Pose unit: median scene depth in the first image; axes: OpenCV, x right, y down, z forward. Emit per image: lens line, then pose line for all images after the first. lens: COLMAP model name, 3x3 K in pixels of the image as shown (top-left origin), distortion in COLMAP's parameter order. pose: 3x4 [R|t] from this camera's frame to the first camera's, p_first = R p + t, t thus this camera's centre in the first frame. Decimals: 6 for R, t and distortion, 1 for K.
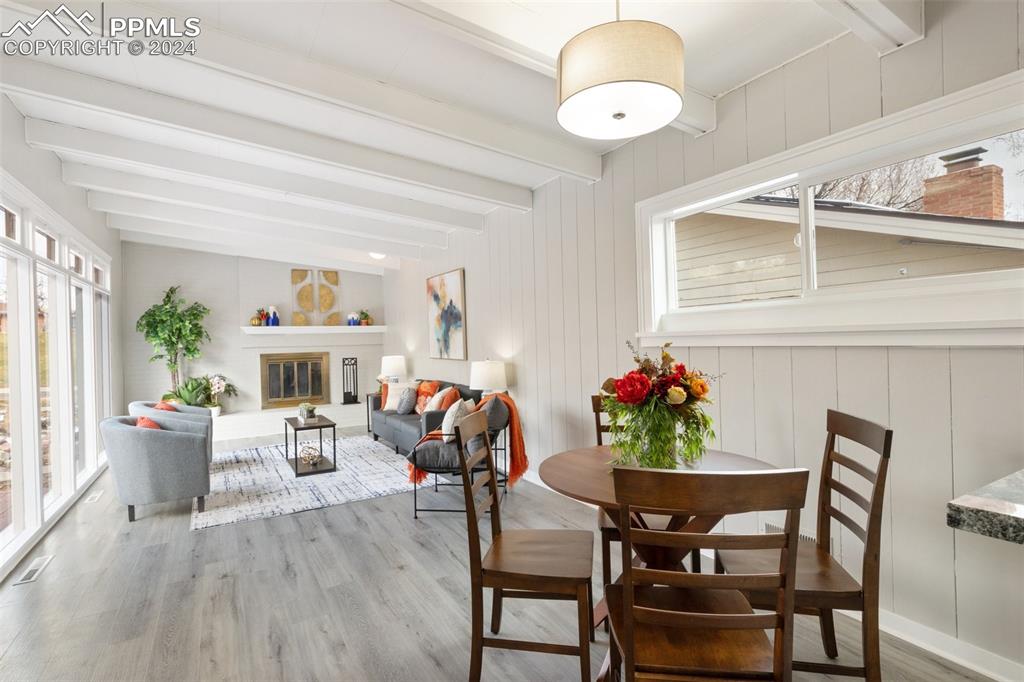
lens RADIAL K [[481.6, 0, 497.5], [0, 481.6, 340.0], [0, 0, 1]] dist [-0.001425, -0.000603]
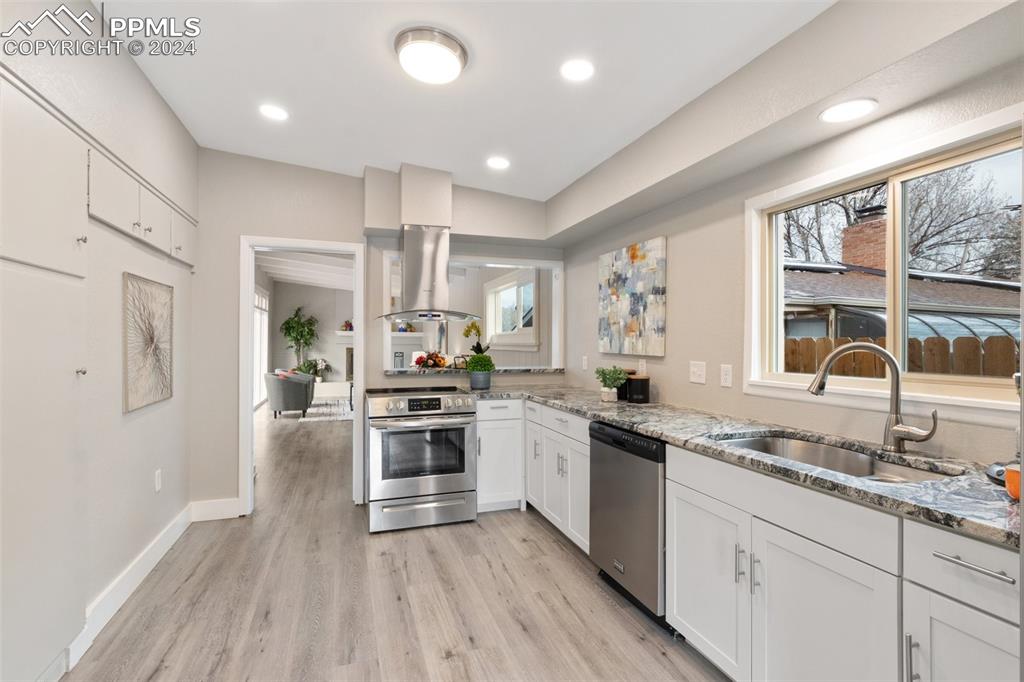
lens RADIAL K [[467.7, 0, 512.0], [0, 467.7, 341.0], [0, 0, 1]] dist [-0.001942, -0.000534]
pose [[0.982826, 0.032787, -0.181598, 0.434766], [-0.033455, 0.999440, -0.000617, -0.013885], [0.181476, 0.006682, 0.983373, -0.580231]]
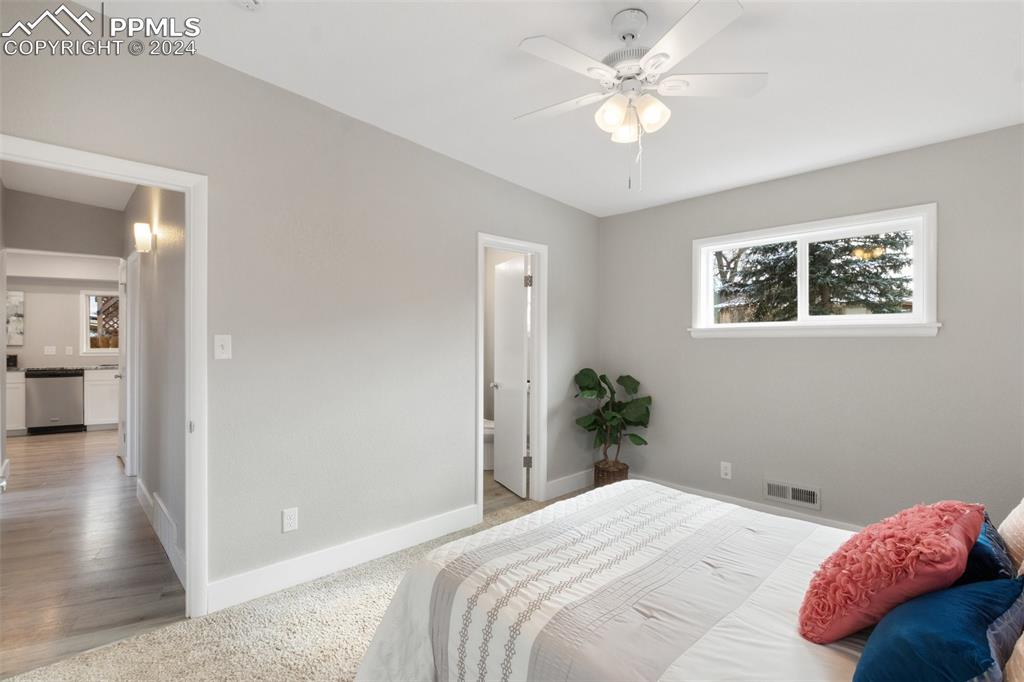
lens RADIAL K [[474.3, 0, 498.4], [0, 474.3, 336.3], [0, 0, 1]] dist [-0.001583, -0.000737]
pose [[0.021373, 0.031437, 0.999277, -0.653034], [0.001445, 0.999503, -0.031475, 0.014566], [-0.999771, 0.002117, 0.021317, -1.252450]]
